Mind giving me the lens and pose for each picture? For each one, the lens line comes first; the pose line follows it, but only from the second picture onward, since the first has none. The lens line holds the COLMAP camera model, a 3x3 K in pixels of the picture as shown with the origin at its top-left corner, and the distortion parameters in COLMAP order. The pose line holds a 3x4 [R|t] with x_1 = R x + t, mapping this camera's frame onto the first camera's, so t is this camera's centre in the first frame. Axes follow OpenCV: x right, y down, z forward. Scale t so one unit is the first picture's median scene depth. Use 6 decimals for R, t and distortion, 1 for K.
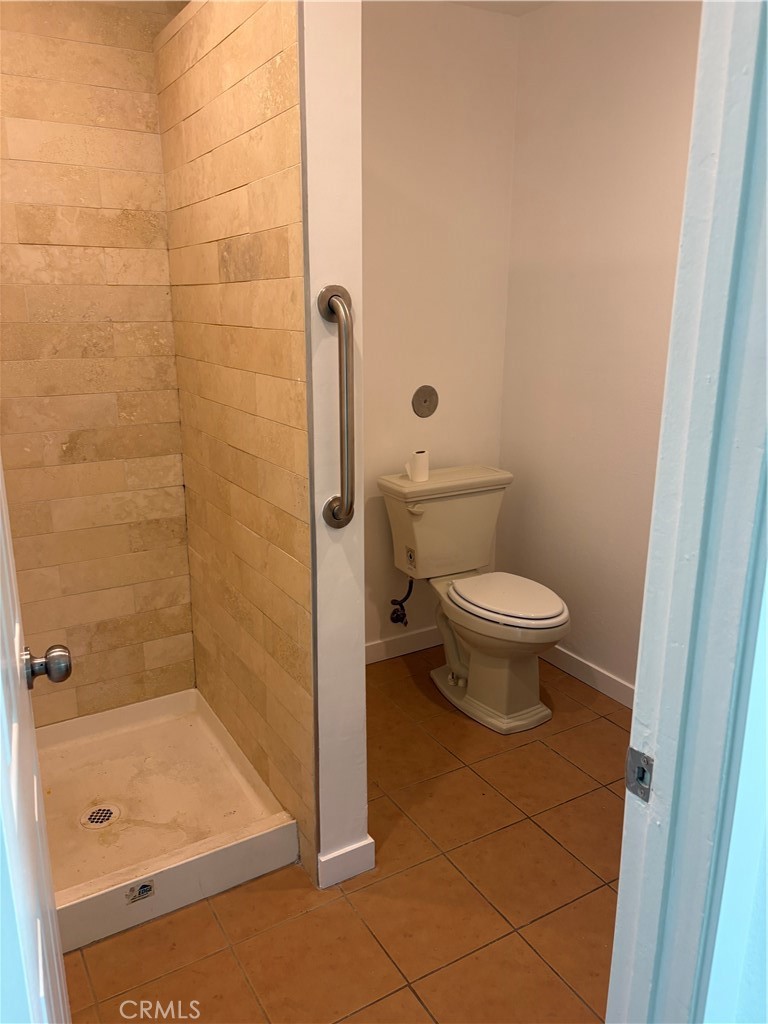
lens RADIAL K [[765.3, 0, 379.5], [0, 765.3, 511.2], [0, 0, 1]] dist [0.181929, -0.517908]
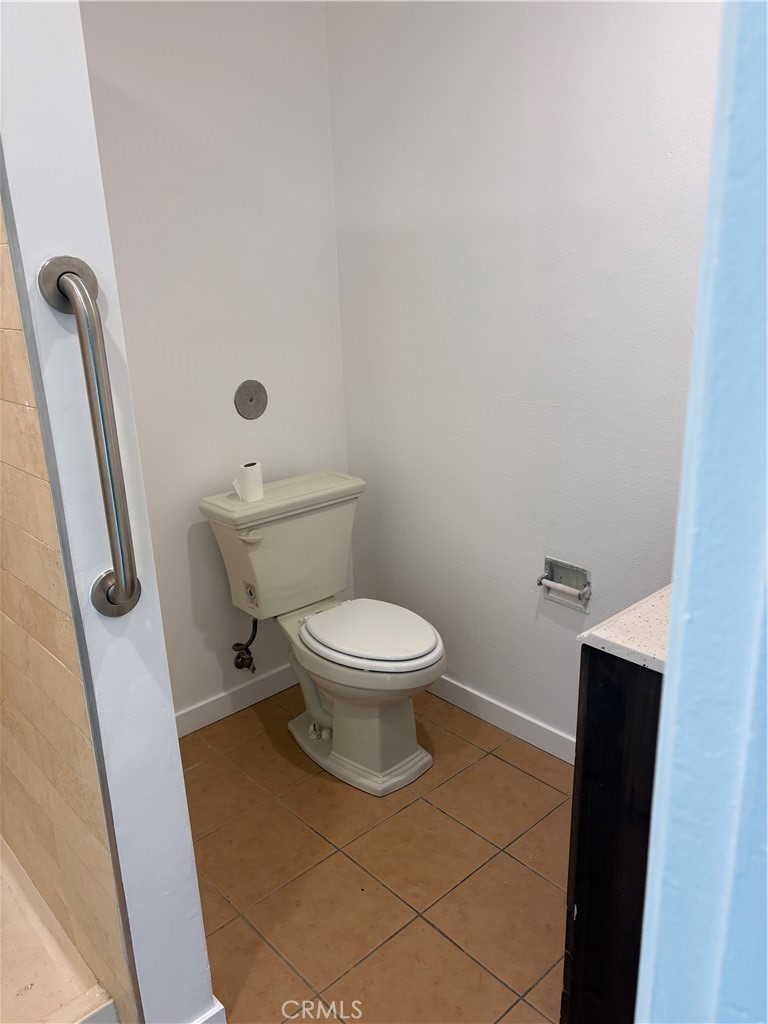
lens RADIAL K [[765.1, 0, 384.0], [0, 765.1, 512.0], [0, 0, 1]] dist [0.063769, -0.074336]
pose [[0.977870, -0.093411, 0.187201, 0.036644], [0.087067, 0.995323, 0.041850, -0.050335], [-0.190235, -0.024624, 0.981430, 0.187505]]
